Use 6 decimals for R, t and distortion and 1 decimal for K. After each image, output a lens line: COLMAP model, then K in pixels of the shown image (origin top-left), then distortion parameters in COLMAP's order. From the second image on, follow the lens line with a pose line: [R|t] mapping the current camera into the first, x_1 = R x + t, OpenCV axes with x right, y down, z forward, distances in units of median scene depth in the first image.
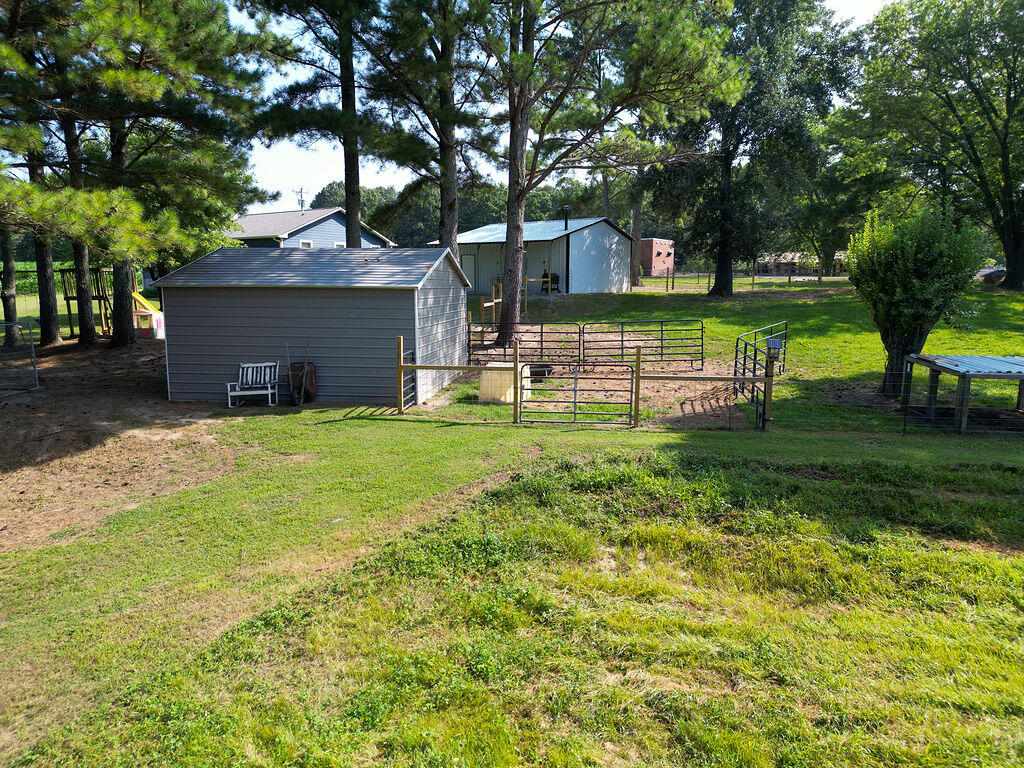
lens RADIAL K [[711.9, 0, 512.0], [0, 711.9, 384.0], [0, 0, 1]] dist [0.046672, -0.042047]
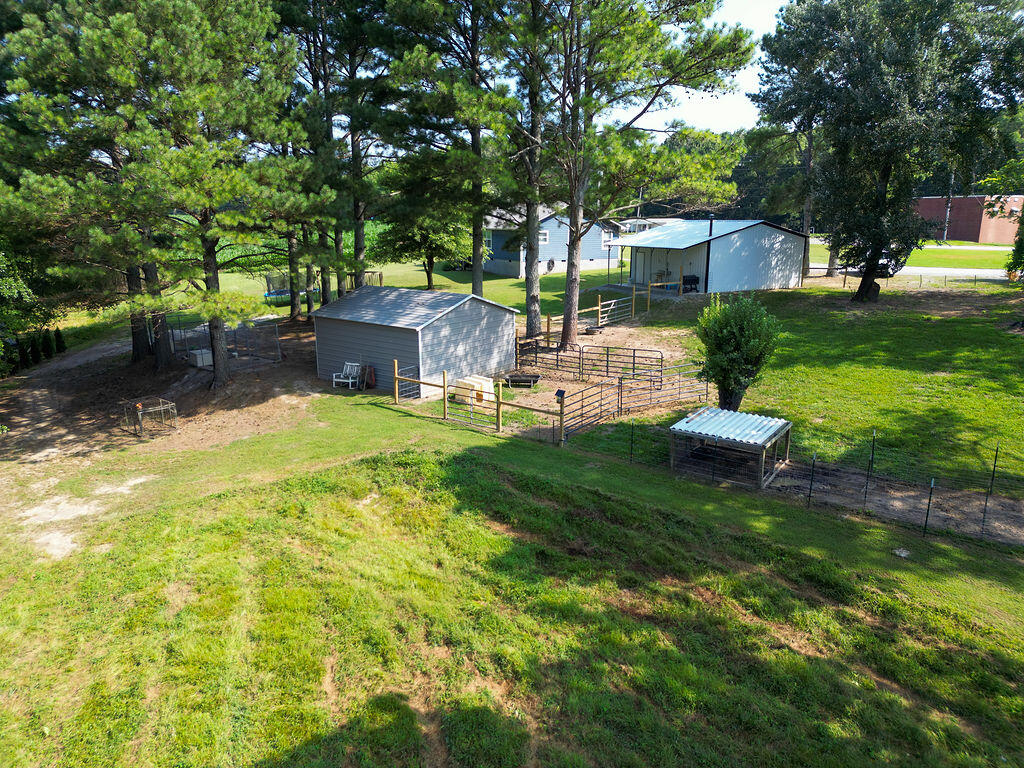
lens RADIAL K [[711.9, 0, 512.0], [0, 711.9, 384.0], [0, 0, 1]] dist [0.046672, -0.042047]
pose [[0.881703, 0.109286, -0.458973, 0.710150], [-0.068437, 0.992139, 0.104769, -0.168689], [0.466815, -0.060965, 0.882251, -0.316656]]
